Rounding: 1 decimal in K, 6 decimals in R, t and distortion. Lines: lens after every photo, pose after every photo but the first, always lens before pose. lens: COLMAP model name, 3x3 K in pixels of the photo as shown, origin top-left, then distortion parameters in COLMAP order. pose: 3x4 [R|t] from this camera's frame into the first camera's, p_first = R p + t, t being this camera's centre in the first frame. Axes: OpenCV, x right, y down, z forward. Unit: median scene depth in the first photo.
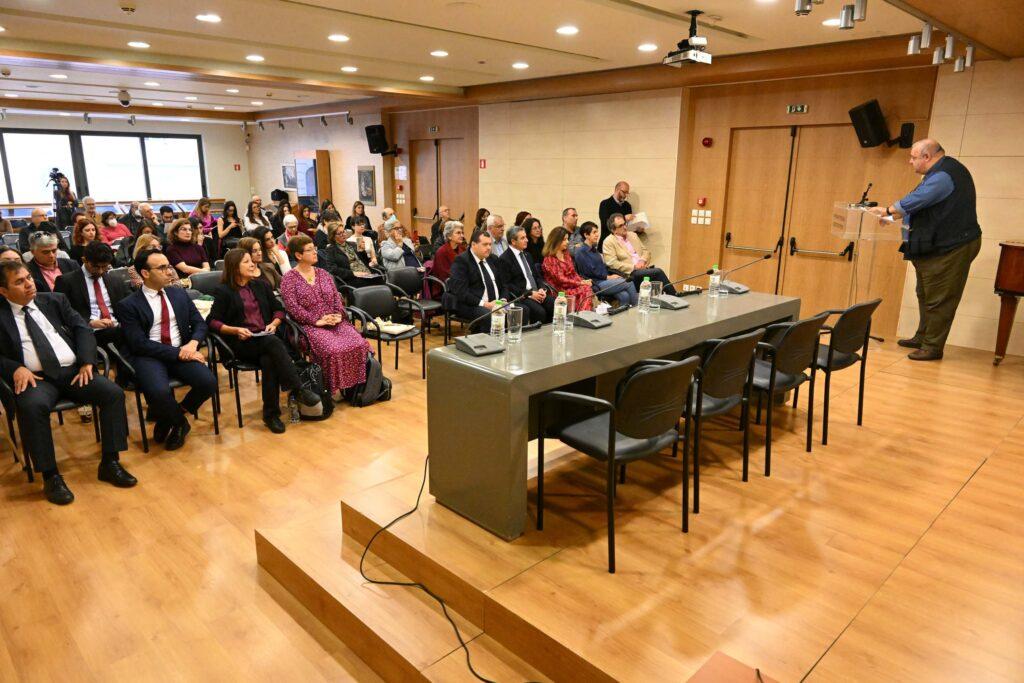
lens RADIAL K [[678.3, 0, 508.9], [0, 678.3, 350.7], [0, 0, 1]] dist [-0.004537, -0.000854]
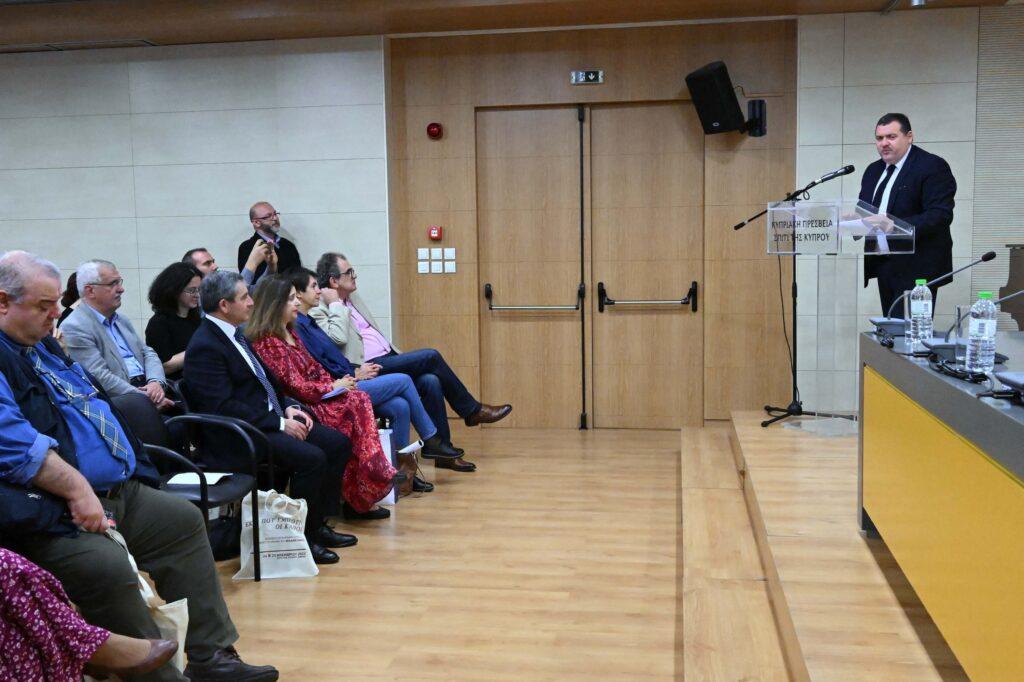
lens RADIAL K [[1058.1, 0, 519.8], [0, 1058.1, 343.9], [0, 0, 1]] dist [-0.009512, 0.000000]
pose [[0.802942, -0.080234, 0.590633, -0.264169], [0.175613, 0.978760, -0.105781, -0.034232], [-0.569600, 0.188659, 0.799977, 0.384886]]
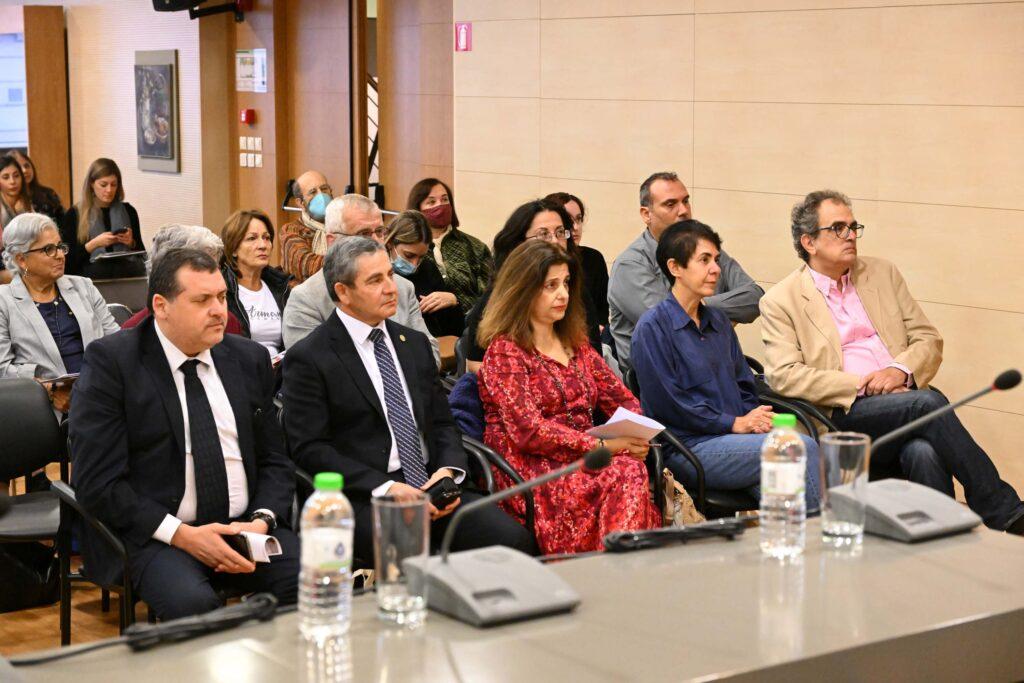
lens RADIAL K [[2029.2, 0, 521.4], [0, 2029.2, 341.7], [0, 0, 1]] dist [-0.010142, 0.000000]
pose [[0.989456, 0.010309, -0.144467, 0.217052], [-0.029180, 0.991199, -0.129127, -0.041037], [0.141865, 0.131981, 0.981048, 0.233799]]
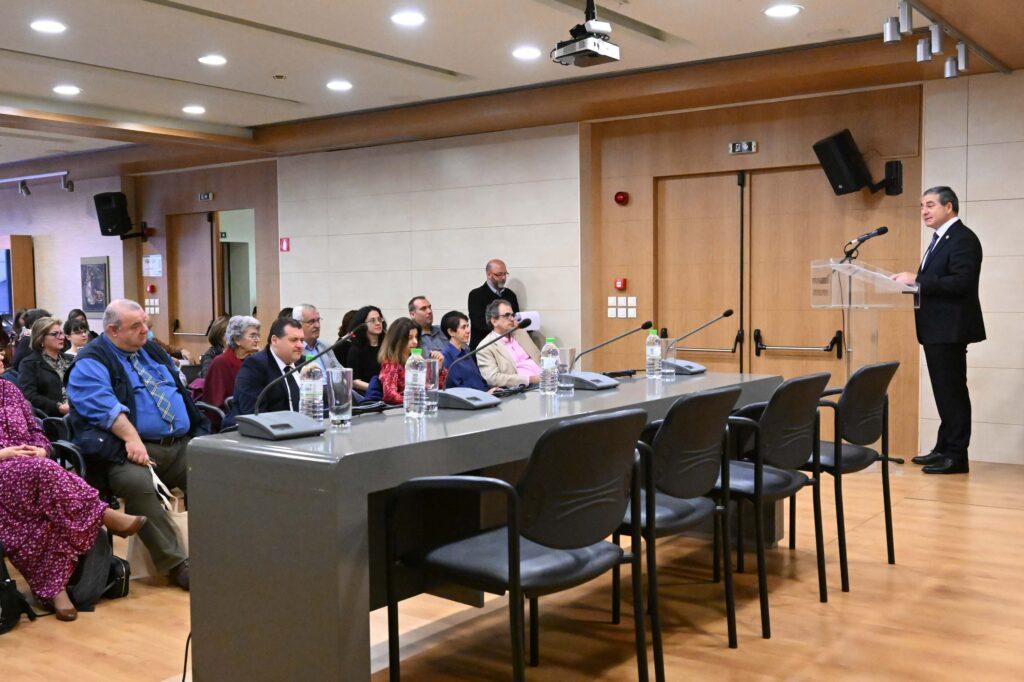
lens RADIAL K [[1058.1, 0, 510.8], [0, 1058.1, 349.4], [0, 0, 1]] dist [-0.009512, 0.000000]
pose [[0.985223, -0.028395, 0.168908, 0.000252], [0.061981, 0.978433, -0.197044, 0.058209], [-0.159670, 0.204602, 0.965735, 0.035504]]
